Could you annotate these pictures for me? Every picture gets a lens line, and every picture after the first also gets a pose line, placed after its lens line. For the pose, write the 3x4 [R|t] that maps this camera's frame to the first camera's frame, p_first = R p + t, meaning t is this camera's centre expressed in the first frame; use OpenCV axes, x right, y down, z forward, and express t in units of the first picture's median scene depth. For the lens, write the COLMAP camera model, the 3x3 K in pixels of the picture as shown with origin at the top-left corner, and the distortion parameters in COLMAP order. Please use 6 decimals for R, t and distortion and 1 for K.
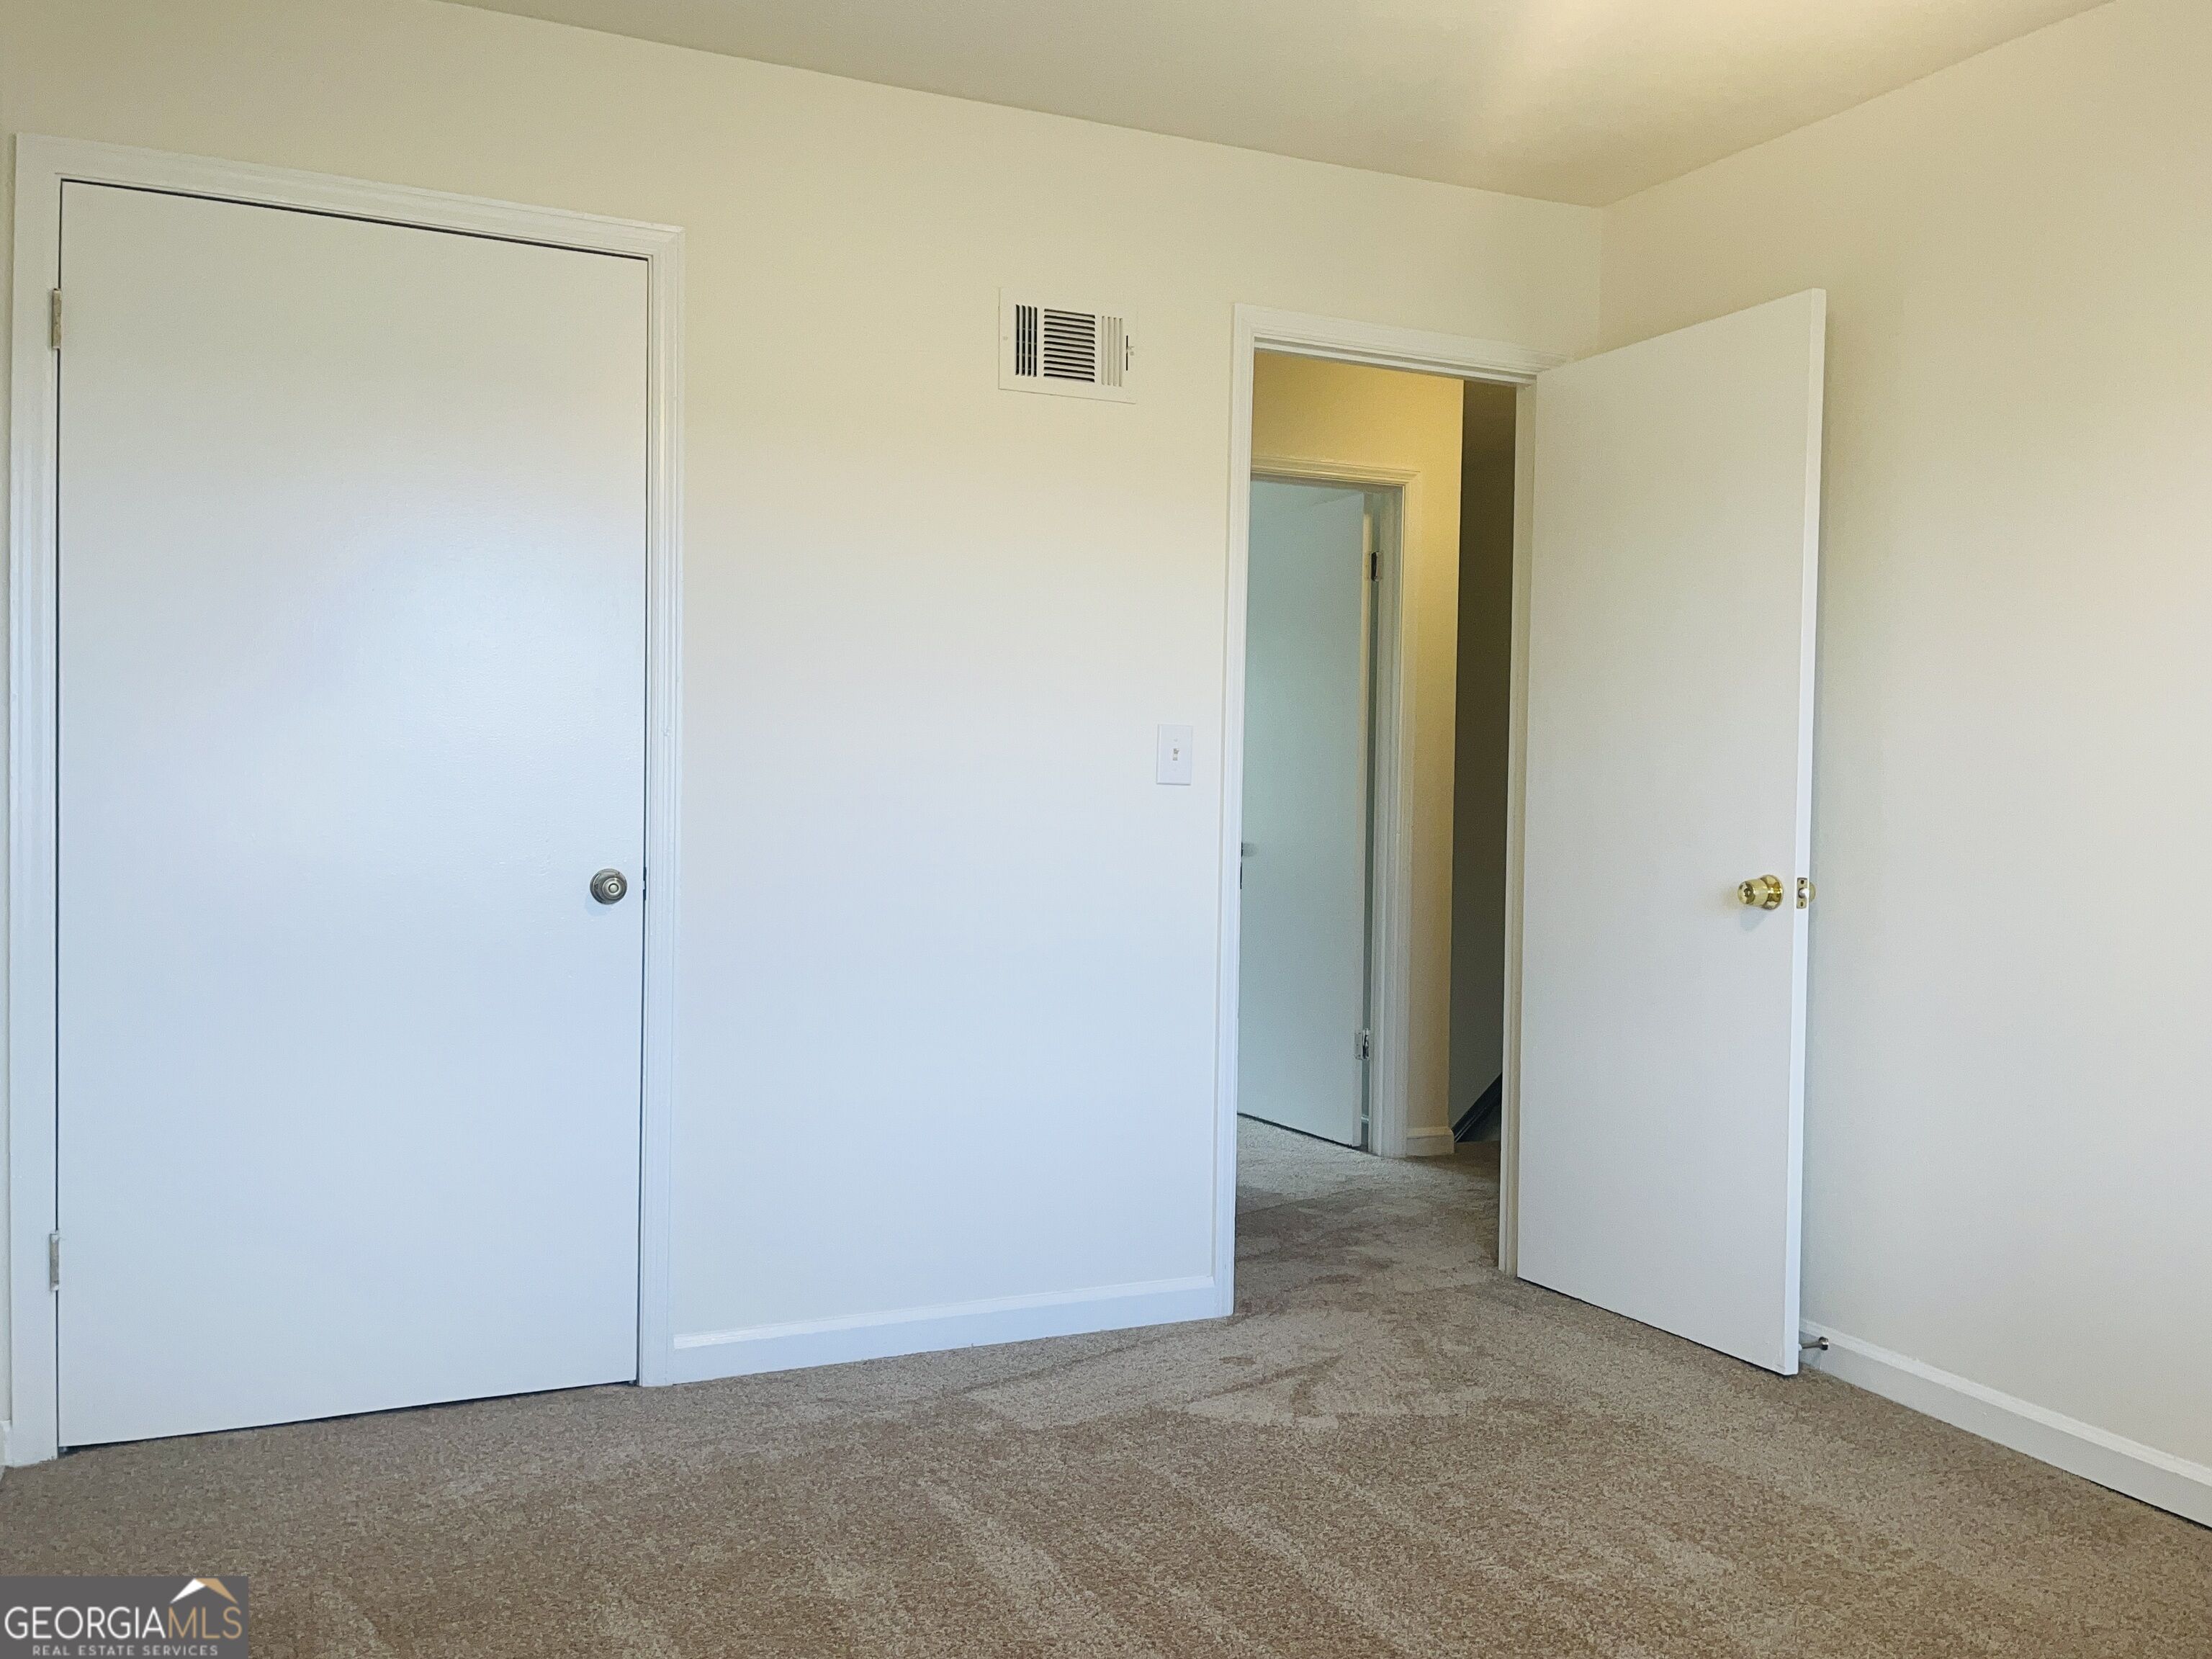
lens RADIAL K [[1874.7, 0, 1106.0], [0, 1874.7, 829.5], [0, 0, 1]] dist [0.008461, 0.007220]
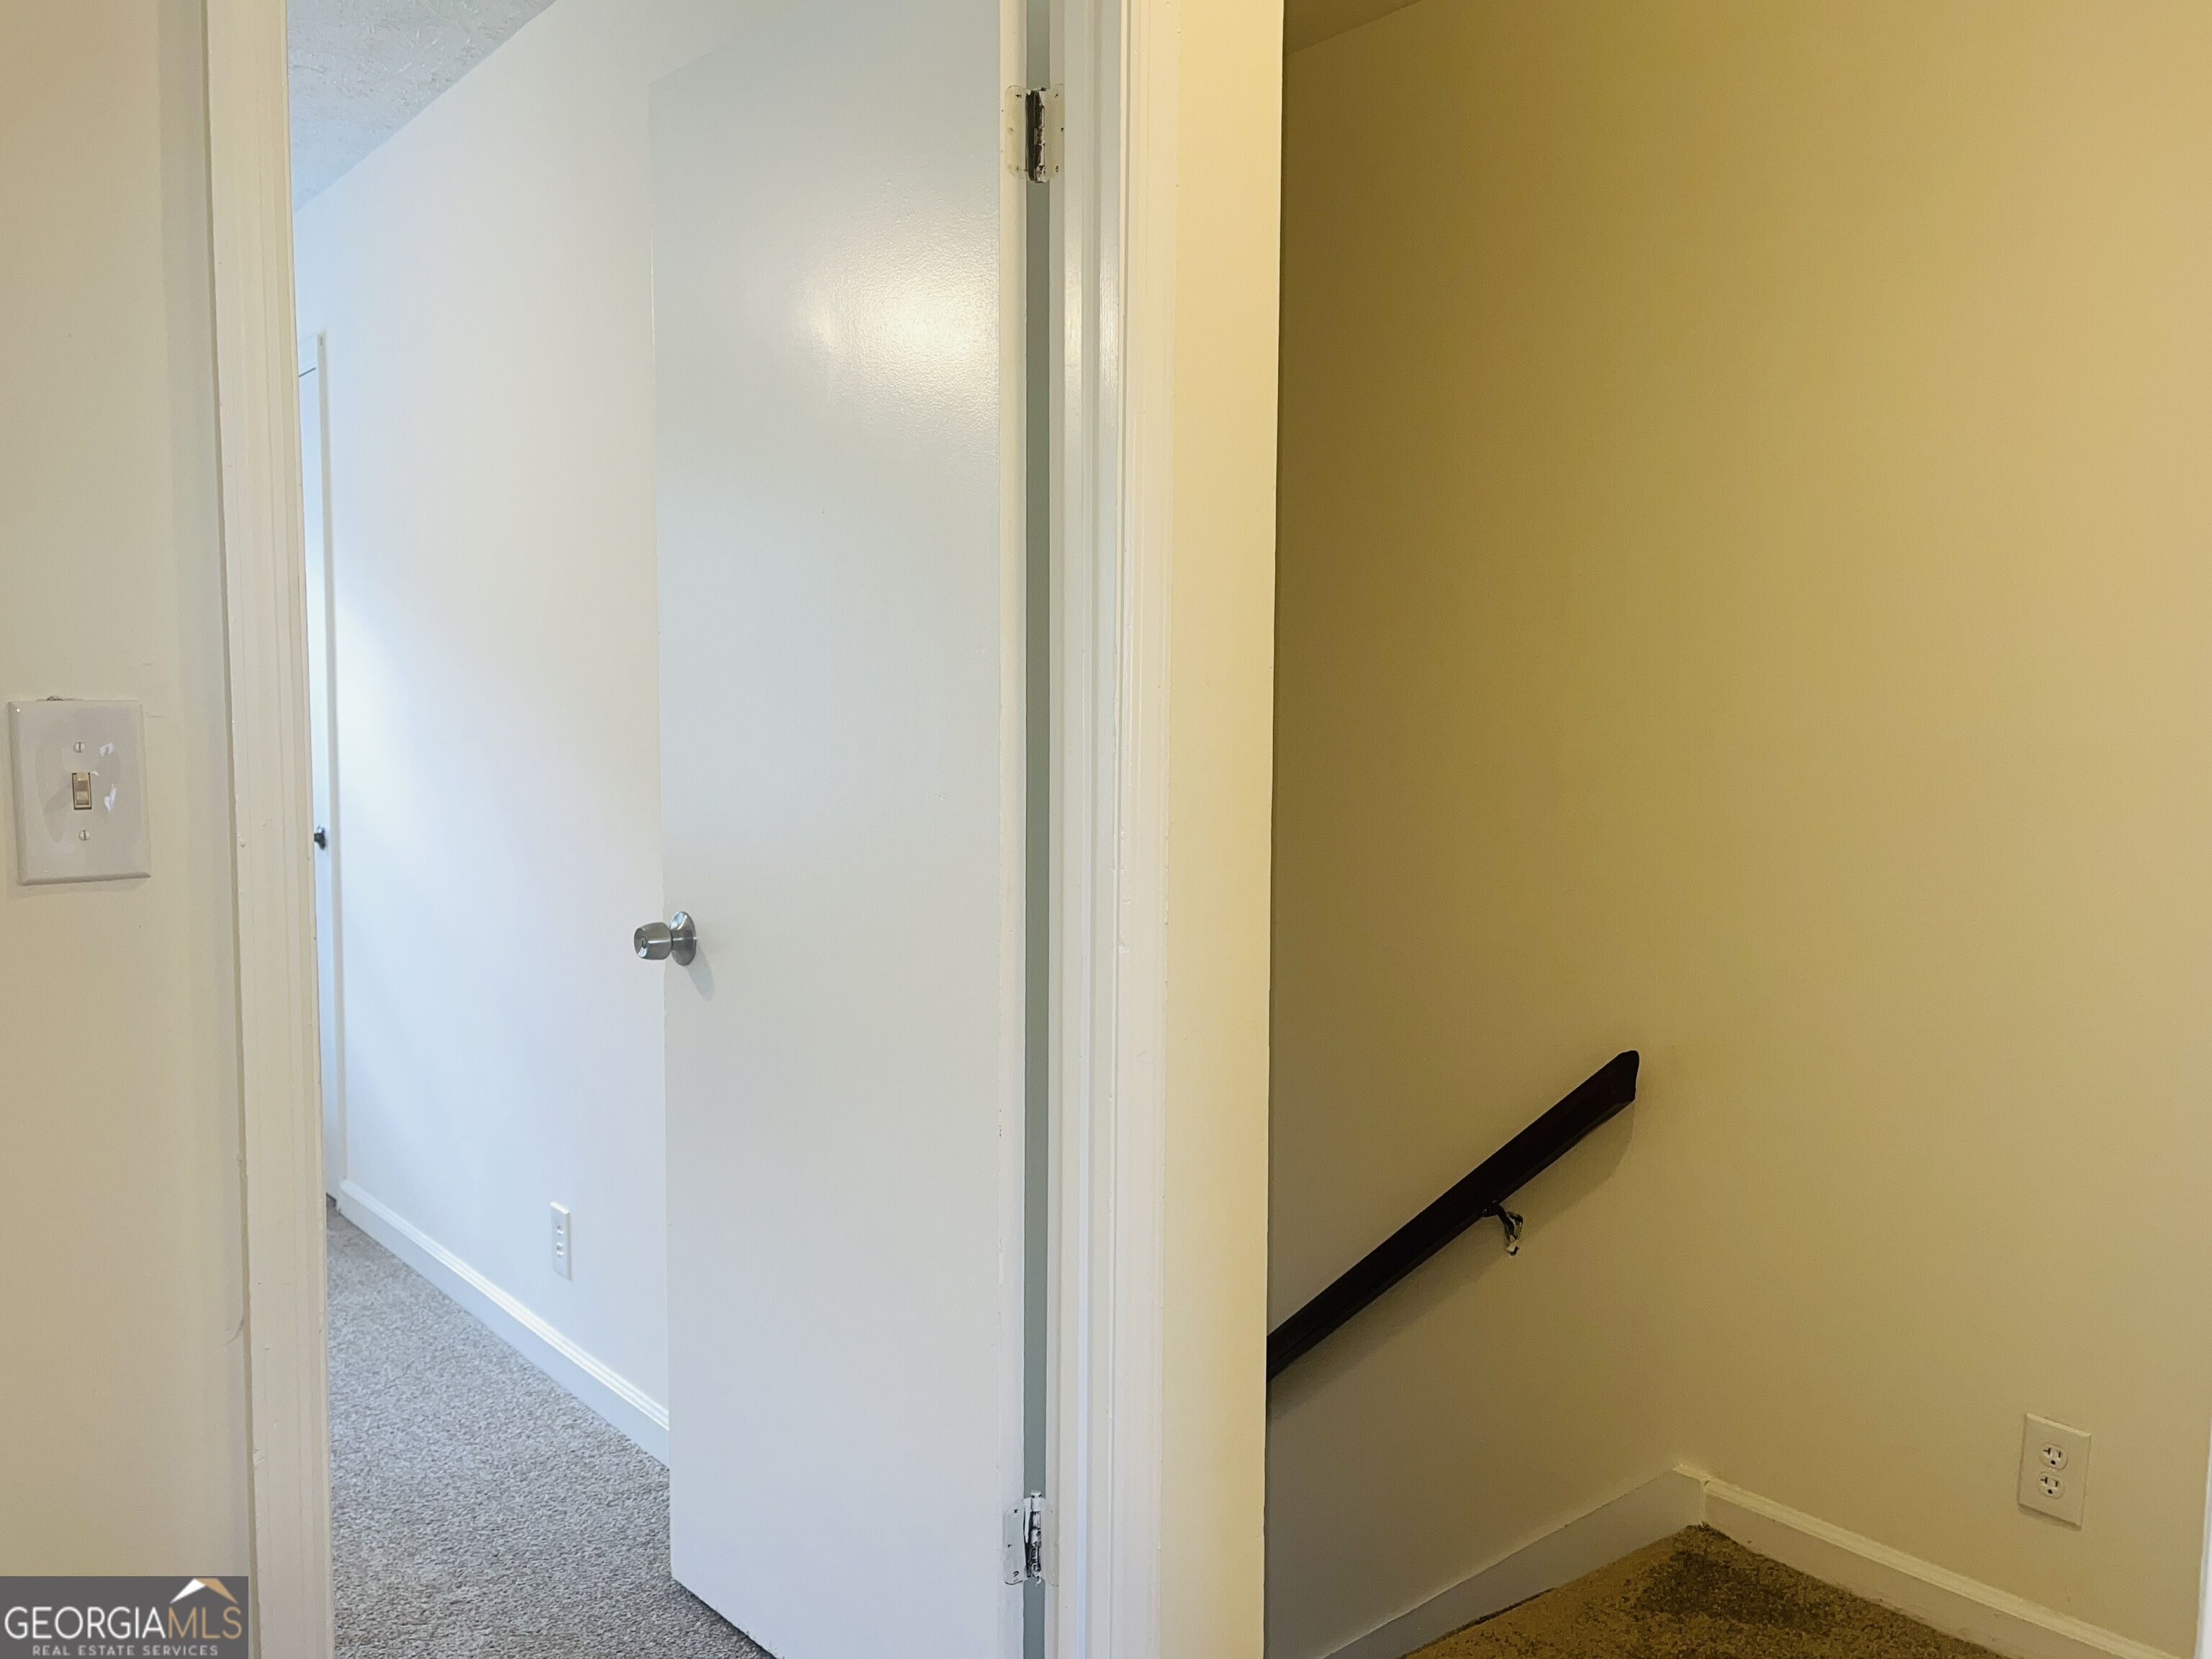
lens RADIAL K [[1874.7, 0, 1106.0], [0, 1874.7, 829.5], [0, 0, 1]] dist [0.008461, 0.007220]
pose [[0.982217, -0.021900, 0.186465, 0.090895], [0.015816, 0.999295, 0.034052, -0.029988], [-0.187079, -0.030497, 0.981871, 0.667986]]
